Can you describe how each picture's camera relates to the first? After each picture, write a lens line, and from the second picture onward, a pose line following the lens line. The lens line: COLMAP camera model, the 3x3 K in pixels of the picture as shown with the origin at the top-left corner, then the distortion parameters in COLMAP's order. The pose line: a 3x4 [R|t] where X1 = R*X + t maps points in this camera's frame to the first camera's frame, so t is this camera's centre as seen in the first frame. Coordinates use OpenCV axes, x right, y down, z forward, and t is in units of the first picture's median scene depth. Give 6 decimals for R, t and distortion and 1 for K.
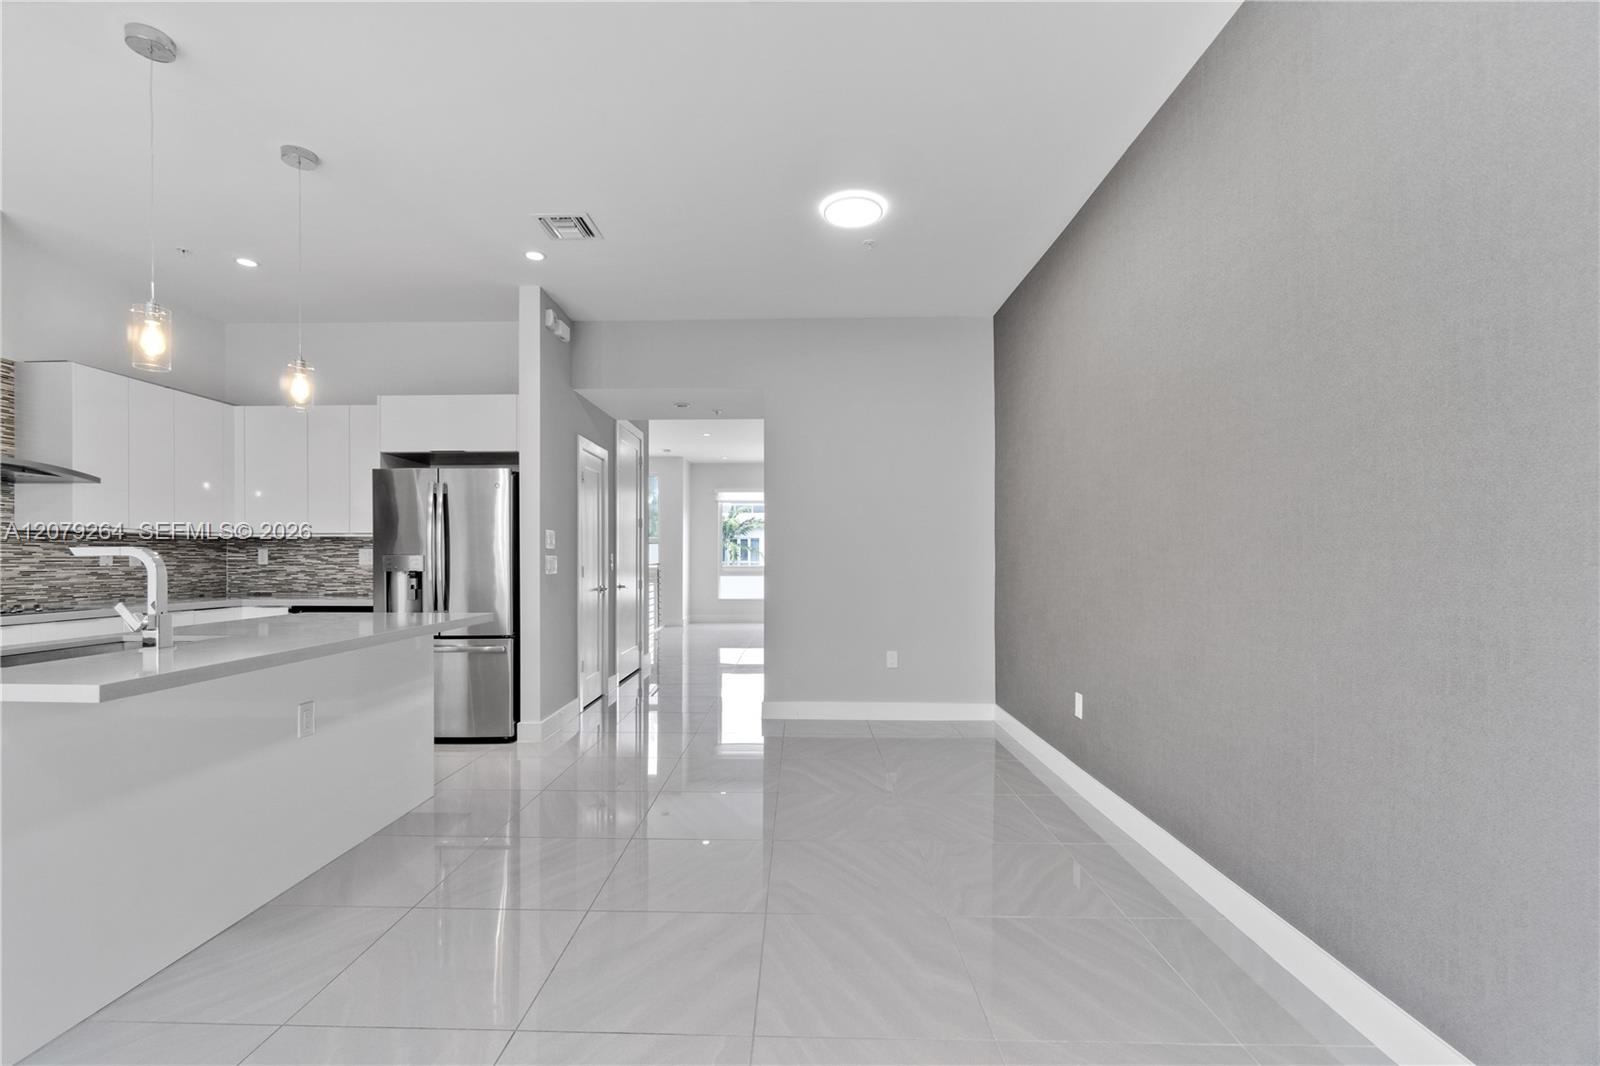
lens RADIAL K [[698.6, 0, 789.1], [0, 698.6, 560.0], [0, 0, 1]] dist [-0.003731, 0.001326]
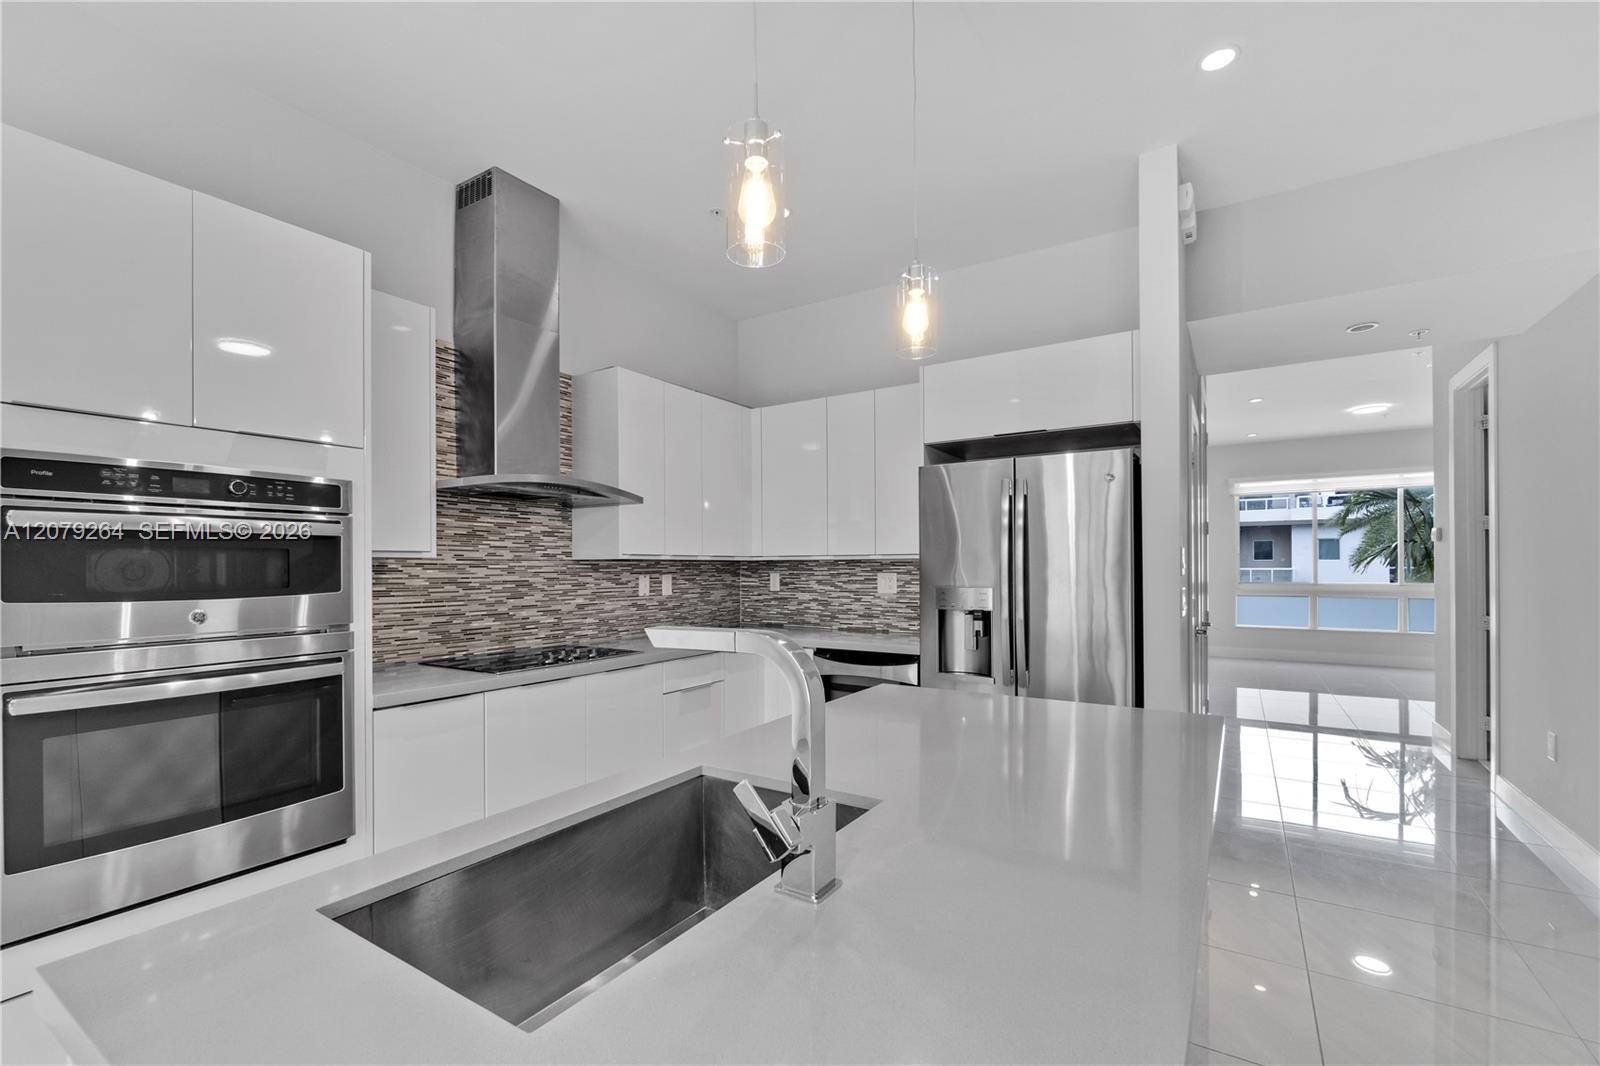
lens RADIAL K [[698.6, 0, 793.6], [0, 698.6, 566.2], [0, 0, 1]] dist [-0.003731, 0.001326]
pose [[0.859296, -0.002848, -0.511471, -0.312161], [0.003620, 0.999993, 0.000513, -0.026418], [0.511466, -0.002292, 0.859301, 0.286571]]
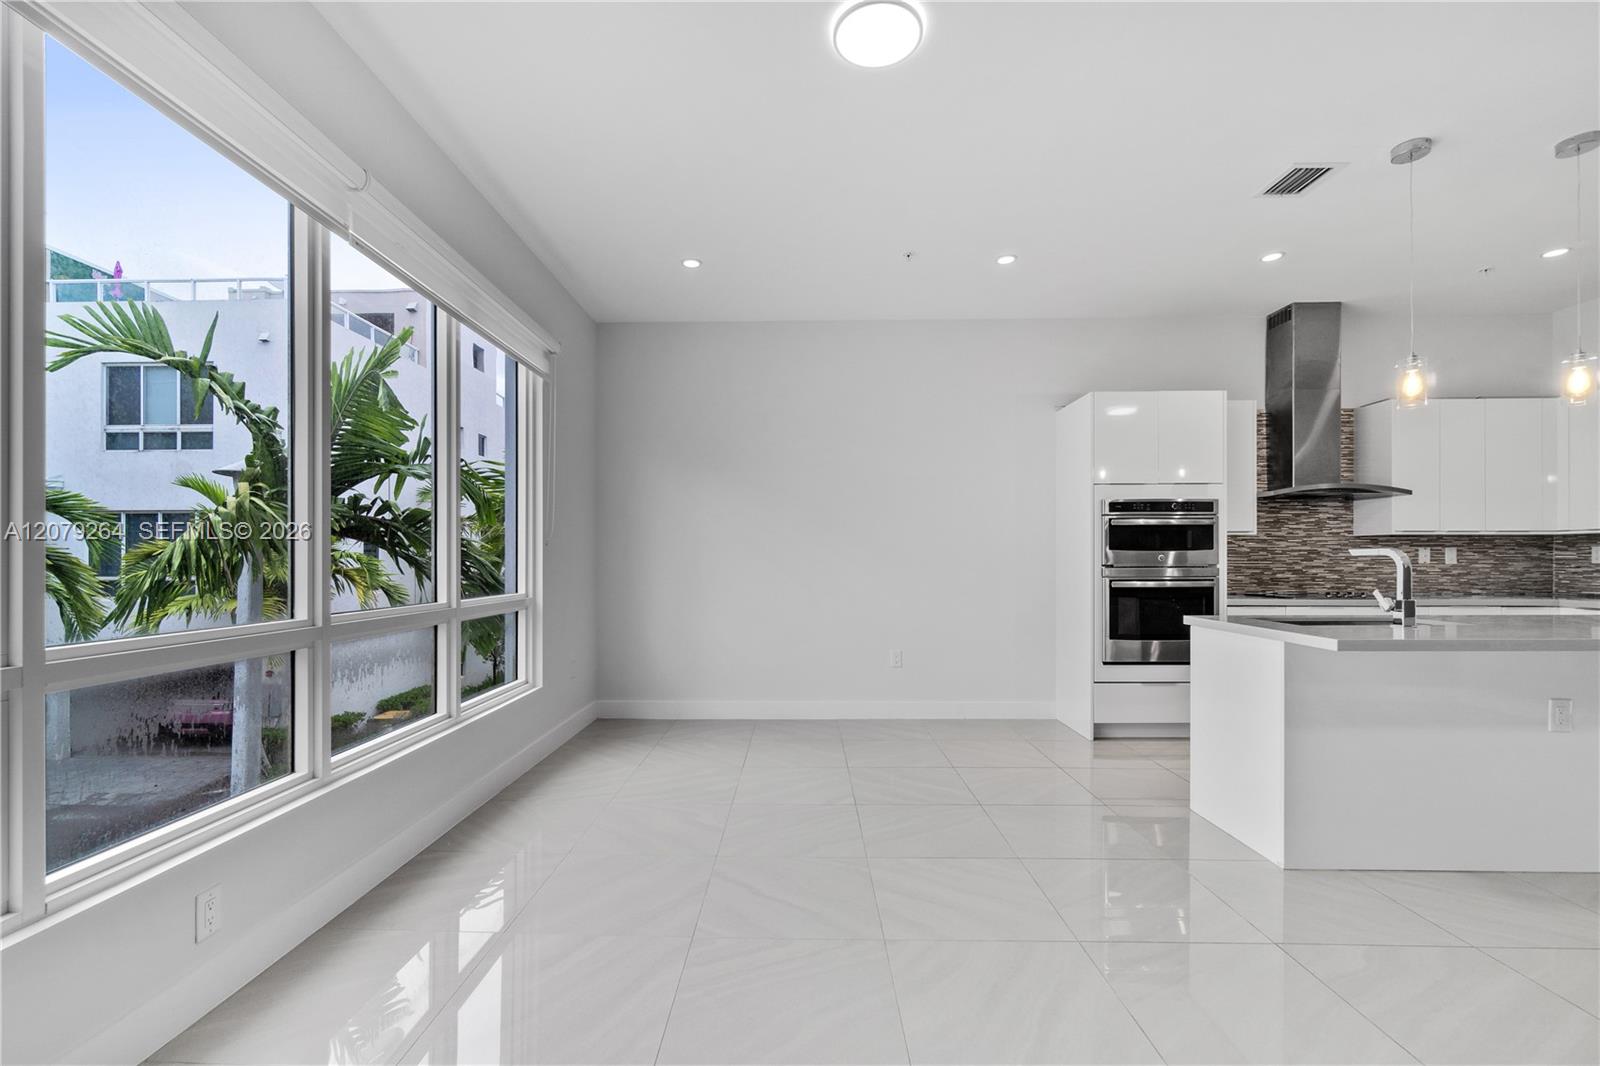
lens RADIAL K [[698.6, 0, 772.8], [0, 698.6, 558.4], [0, 0, 1]] dist [-0.003731, 0.001326]
pose [[-0.006963, -0.000416, -0.999976, 0.172021], [0.000108, 1.000000, -0.000417, 0.000103], [0.999976, -0.000111, -0.006963, -0.072613]]
